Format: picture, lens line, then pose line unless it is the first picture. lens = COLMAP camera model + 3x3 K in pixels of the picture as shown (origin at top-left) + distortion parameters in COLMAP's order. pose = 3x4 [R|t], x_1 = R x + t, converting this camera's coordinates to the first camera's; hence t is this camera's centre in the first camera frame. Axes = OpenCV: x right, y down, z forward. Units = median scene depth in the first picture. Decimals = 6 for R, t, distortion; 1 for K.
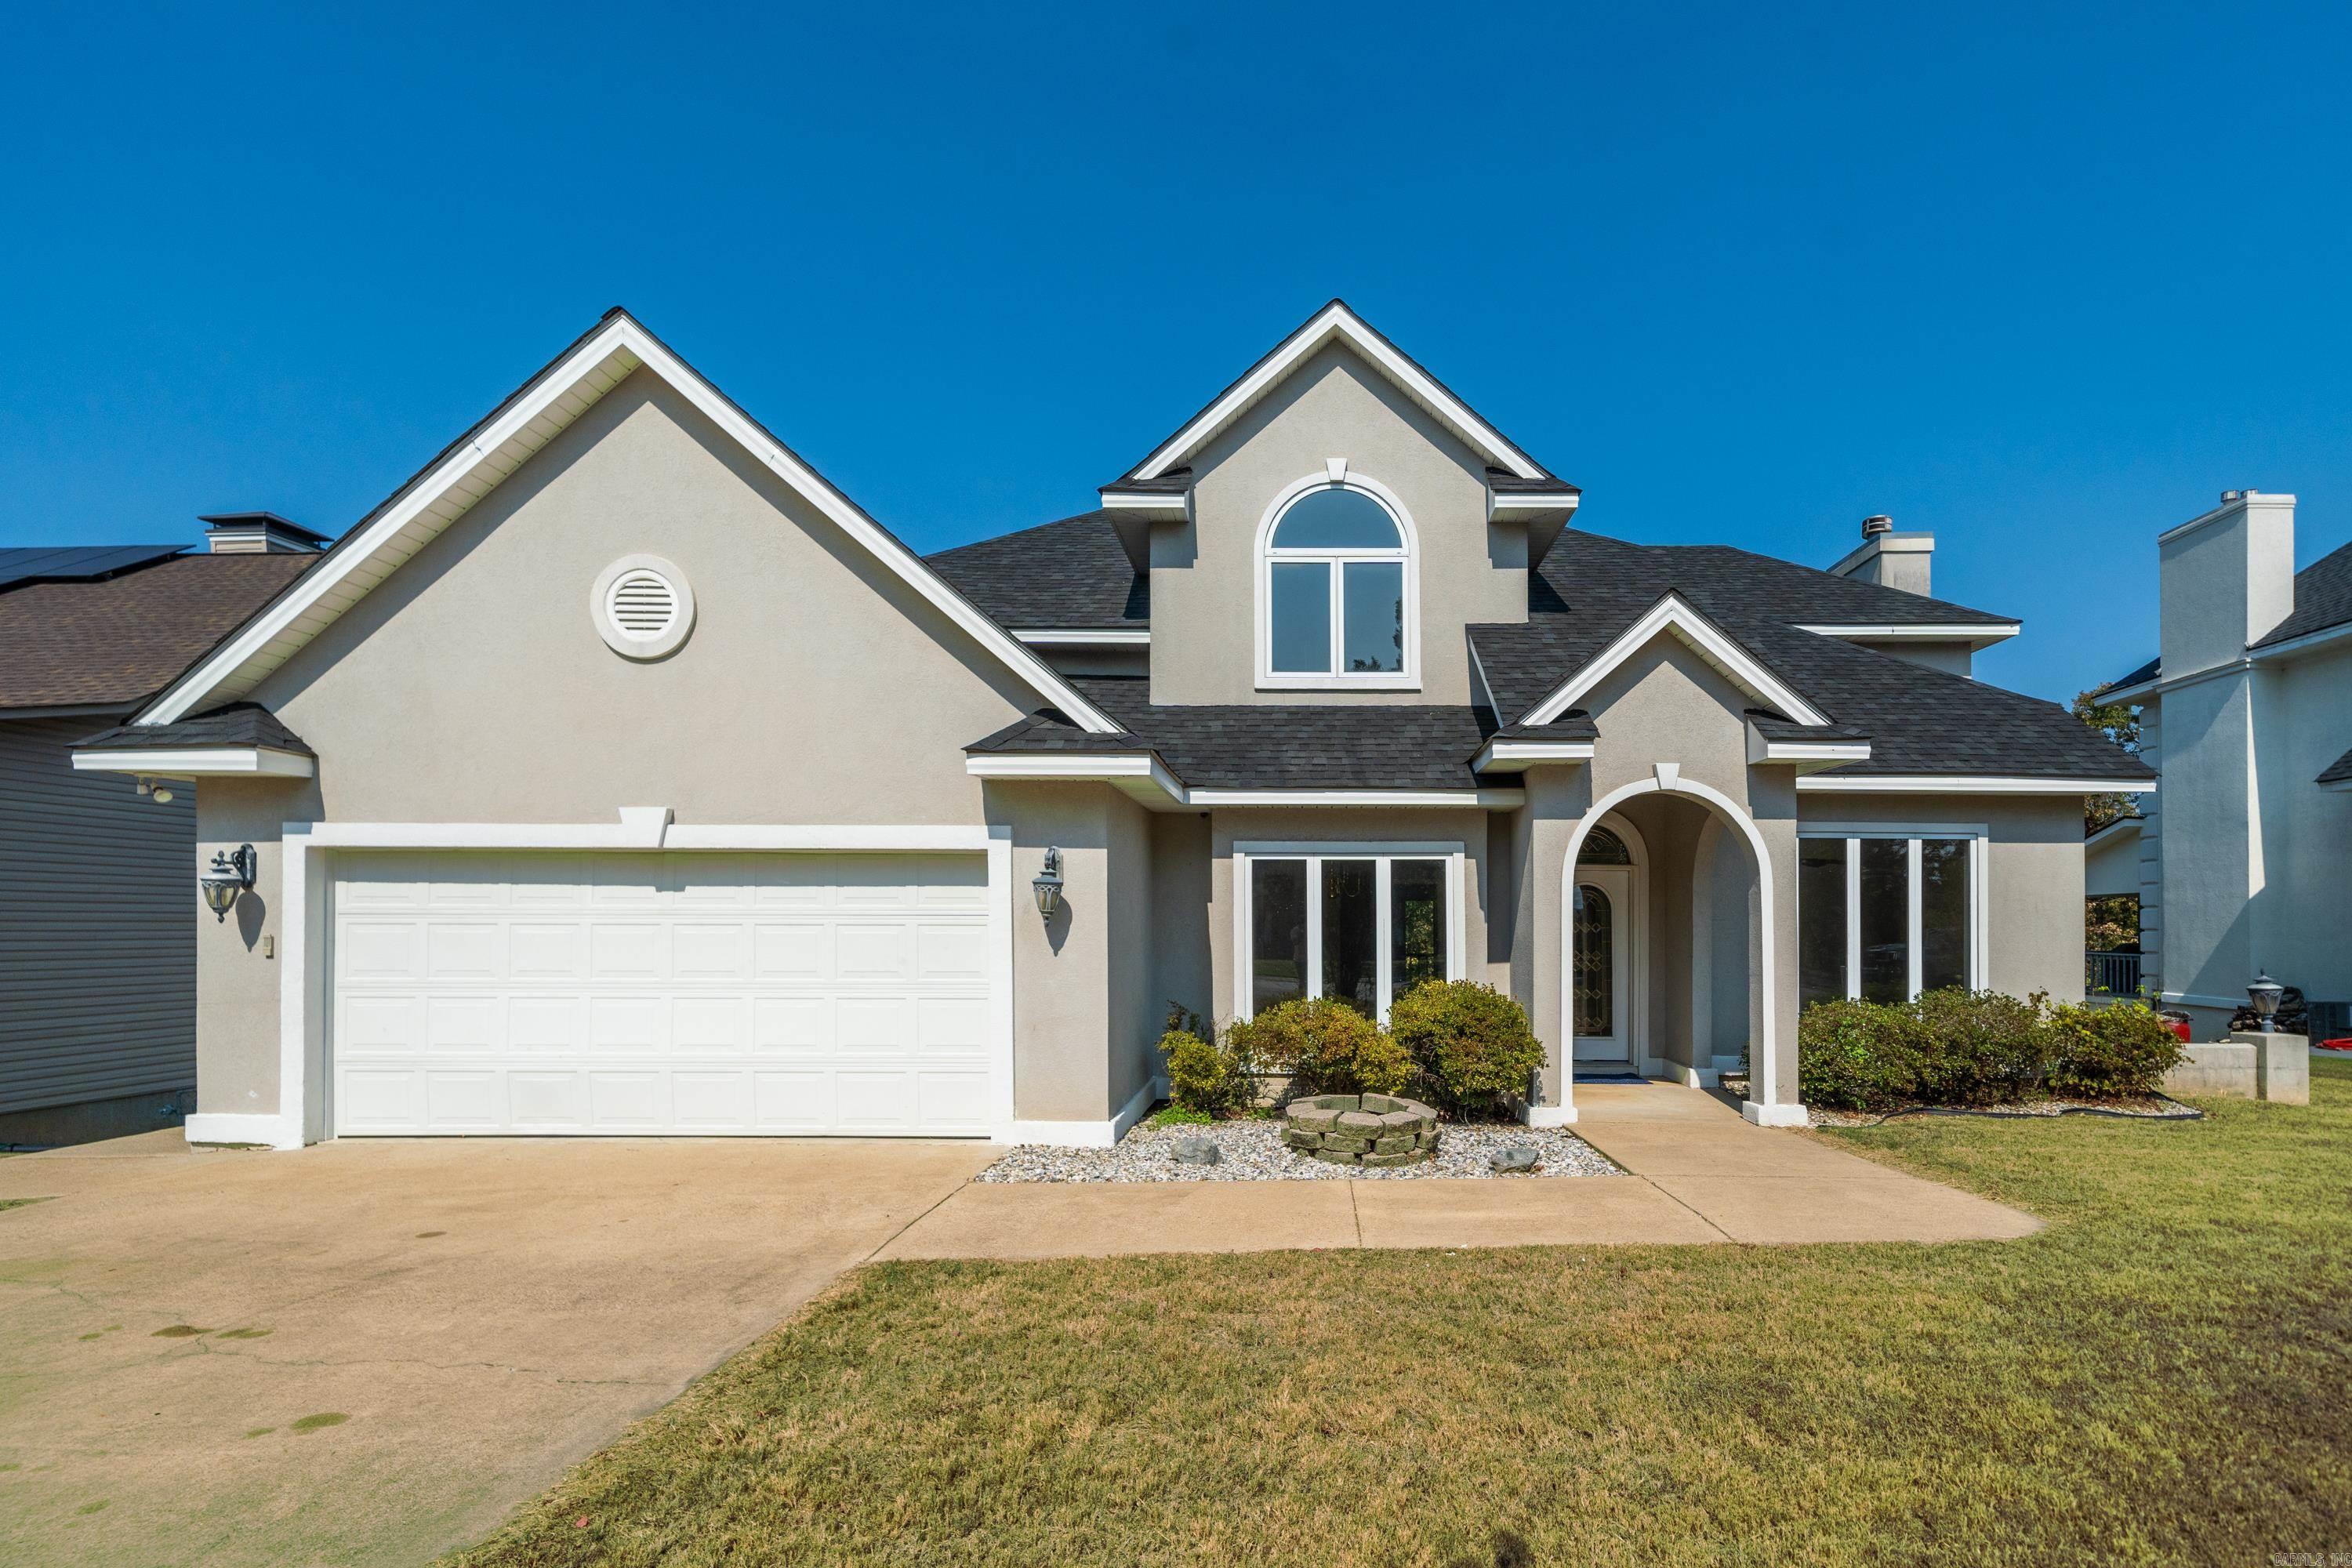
lens RADIAL K [[1102.9, 0, 1220.7], [0, 1102.9, 886.7], [0, 0, 1]] dist [-0.005646, 0.001593]
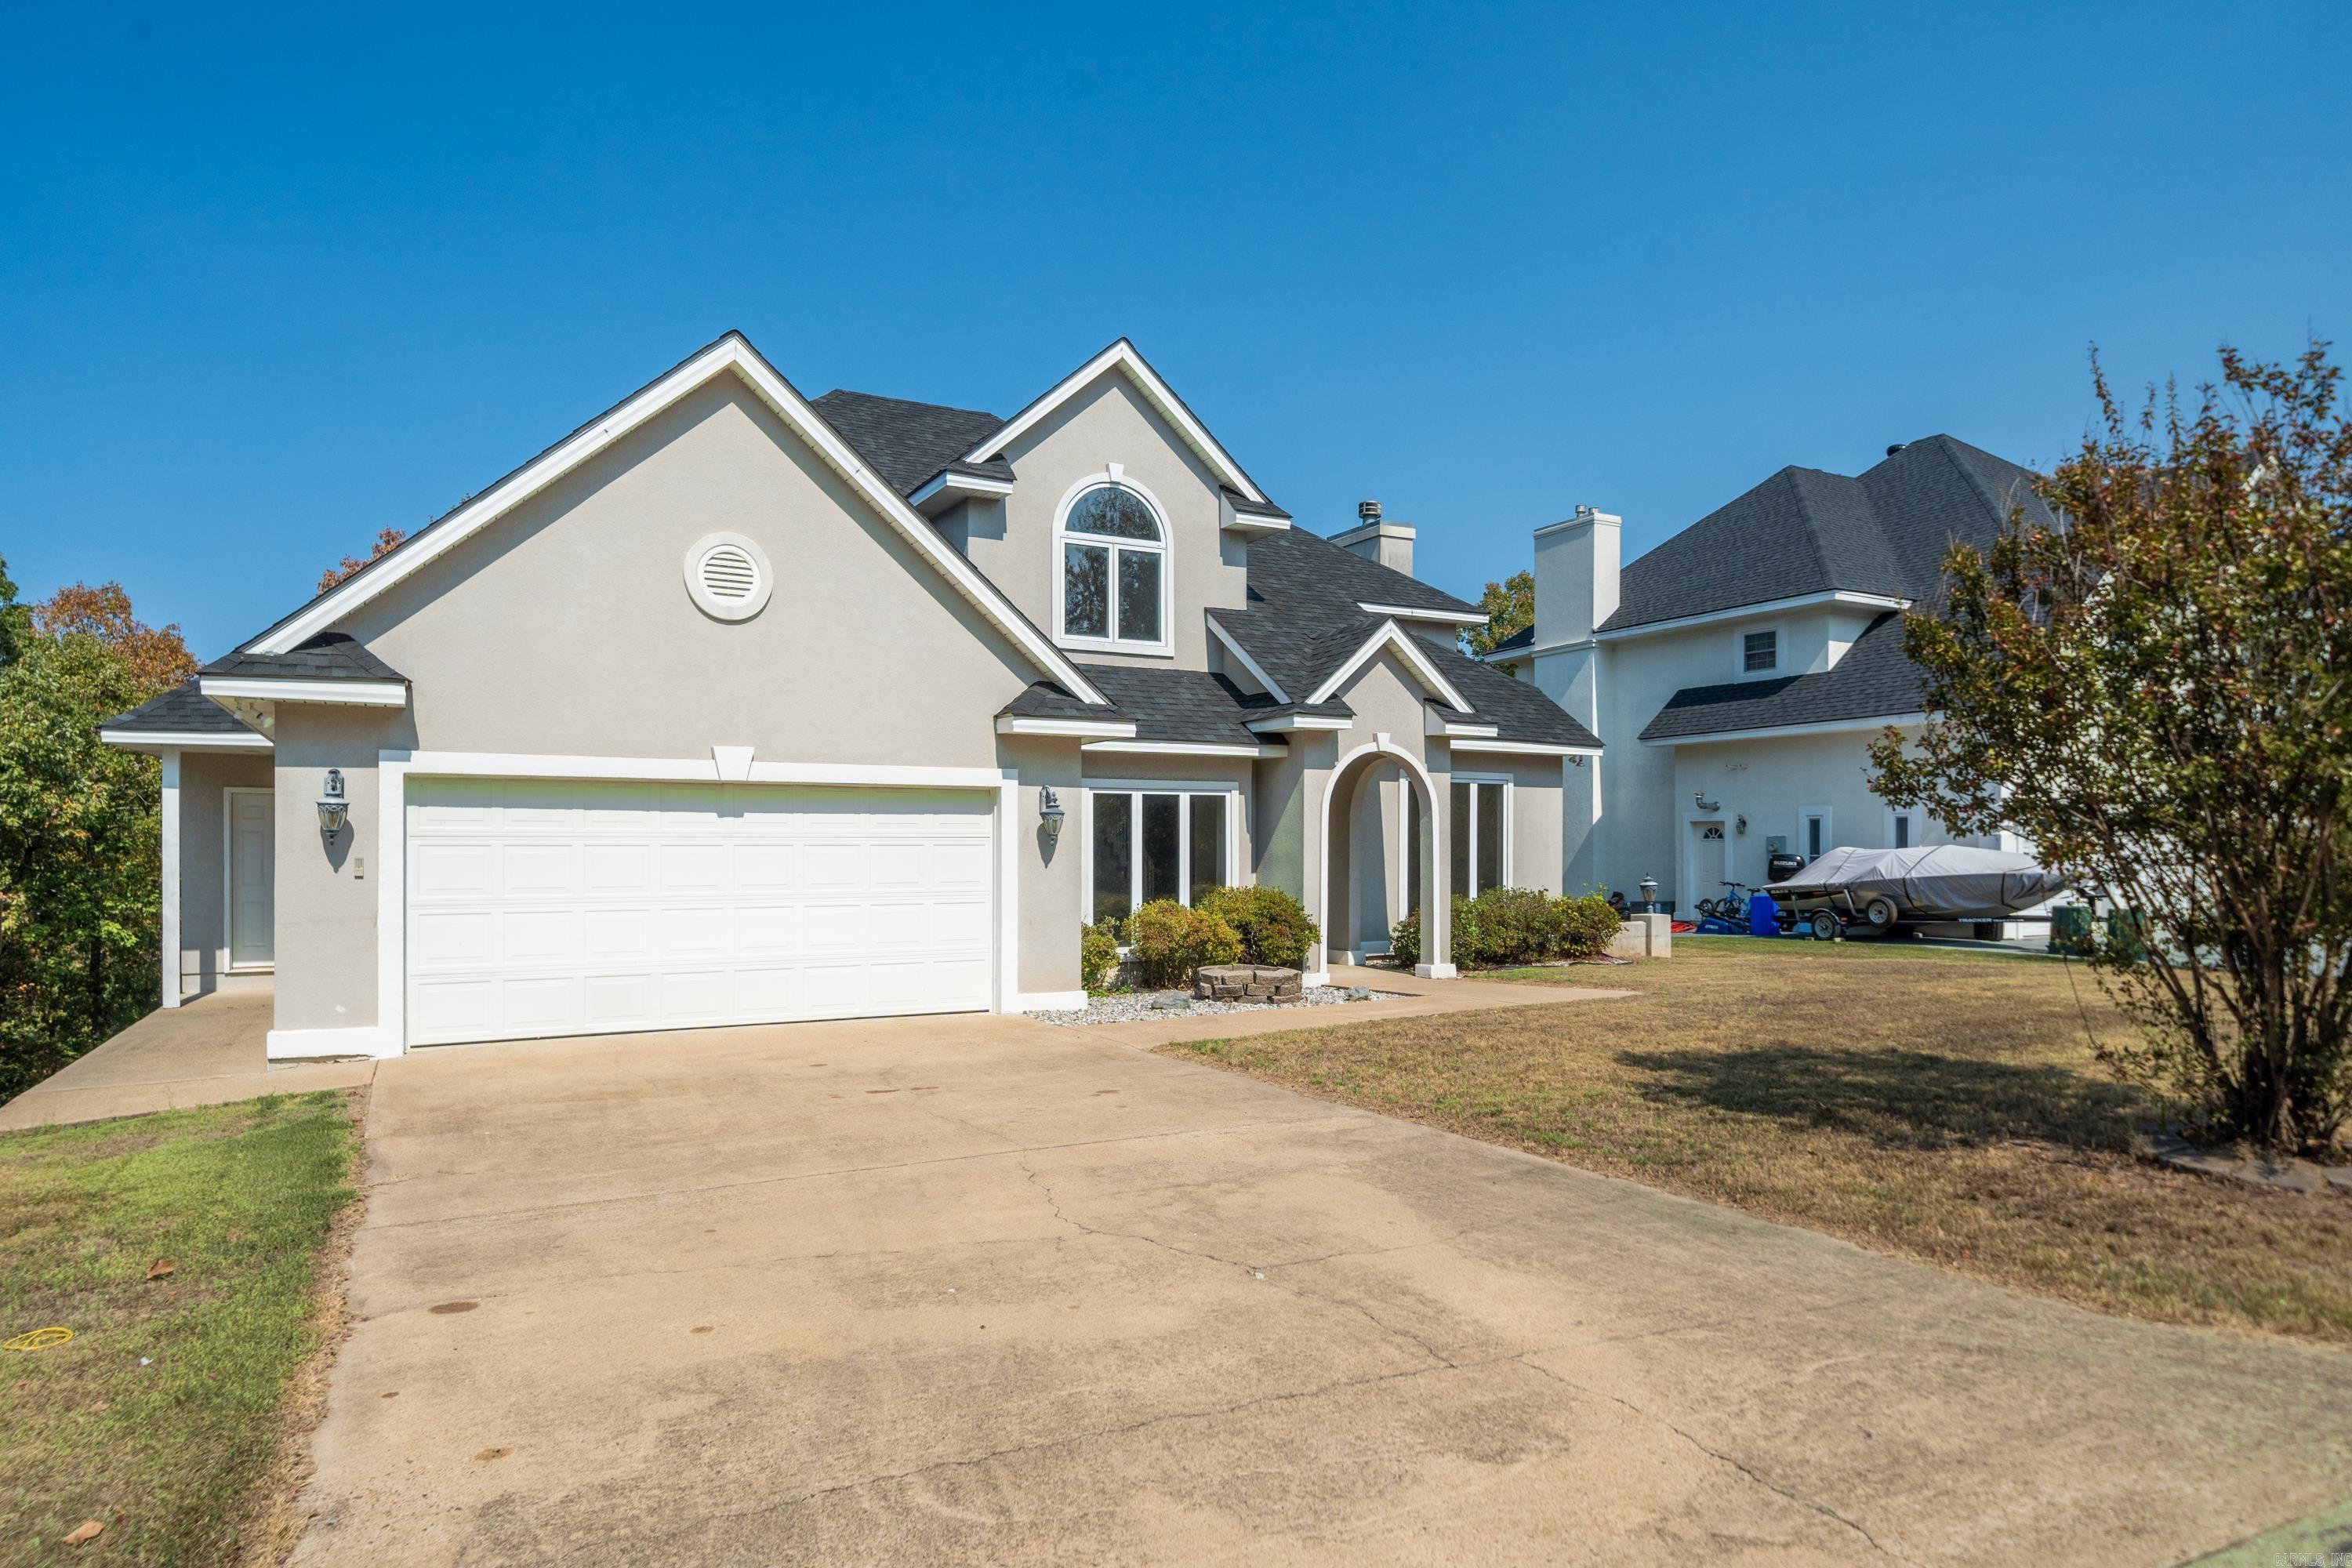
lens RADIAL K [[1352.3, 0, 1175.6], [0, 1352.3, 798.2], [0, 0, 1]] dist [-0.001105, -0.000397]
pose [[0.877643, 0.013387, 0.479128, -0.638215], [-0.011826, 0.999910, -0.006275, -0.010378], [-0.479169, -0.000159, 0.877723, -0.404383]]
